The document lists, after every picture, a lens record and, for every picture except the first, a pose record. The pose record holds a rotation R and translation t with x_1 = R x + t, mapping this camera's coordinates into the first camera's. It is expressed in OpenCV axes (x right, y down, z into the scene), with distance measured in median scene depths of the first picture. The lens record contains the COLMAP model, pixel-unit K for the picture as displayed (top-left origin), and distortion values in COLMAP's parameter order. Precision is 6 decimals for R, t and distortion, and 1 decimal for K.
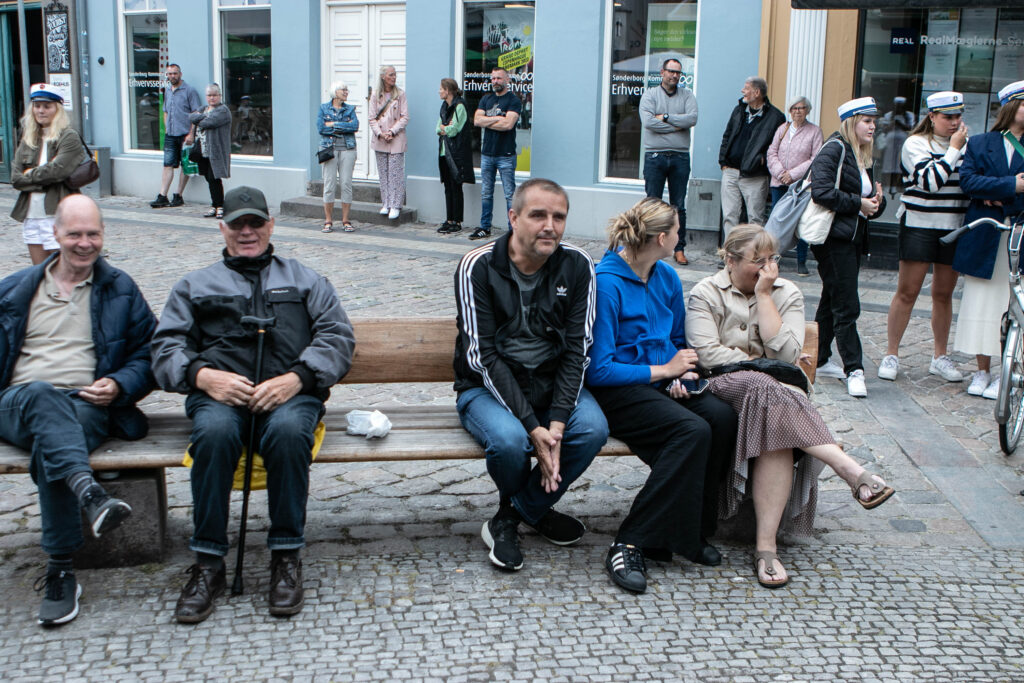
lens RADIAL K [[1132.8, 0, 520.2], [0, 1132.8, 341.8], [0, 0, 1]] dist [-0.098201, 0.000000]
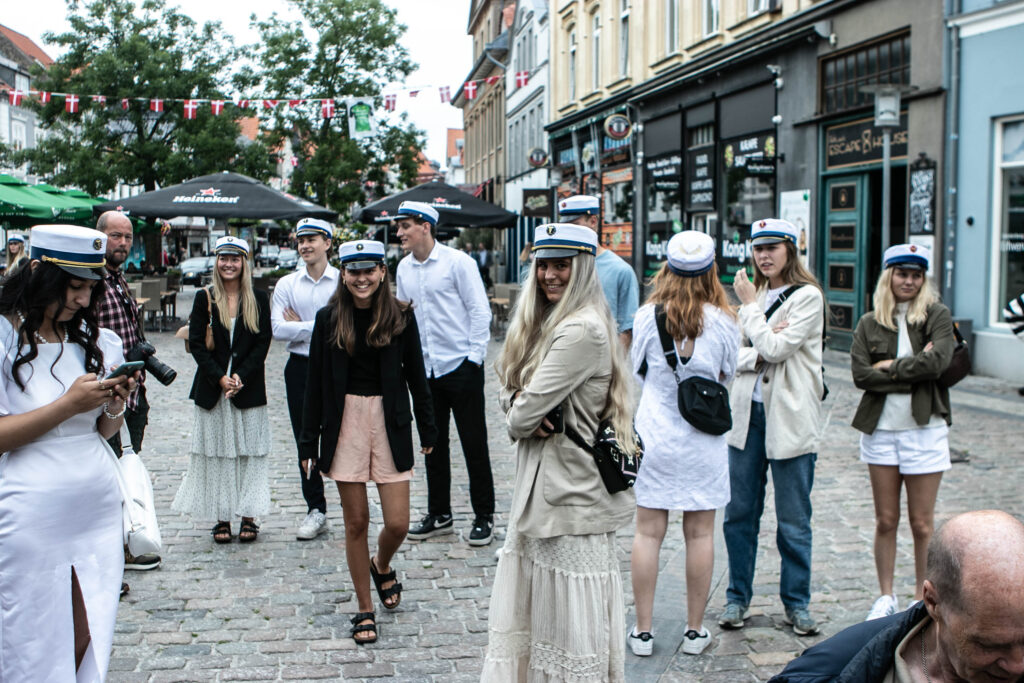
lens RADIAL K [[1132.8, 0, 538.1], [0, 1132.8, 355.8], [0, 0, 1]] dist [-0.098201, 0.000000]
pose [[0.761742, 0.050130, -0.645938, -0.063402], [-0.137671, 0.986757, -0.085773, -0.025632], [0.633084, 0.154264, 0.758556, 0.132215]]
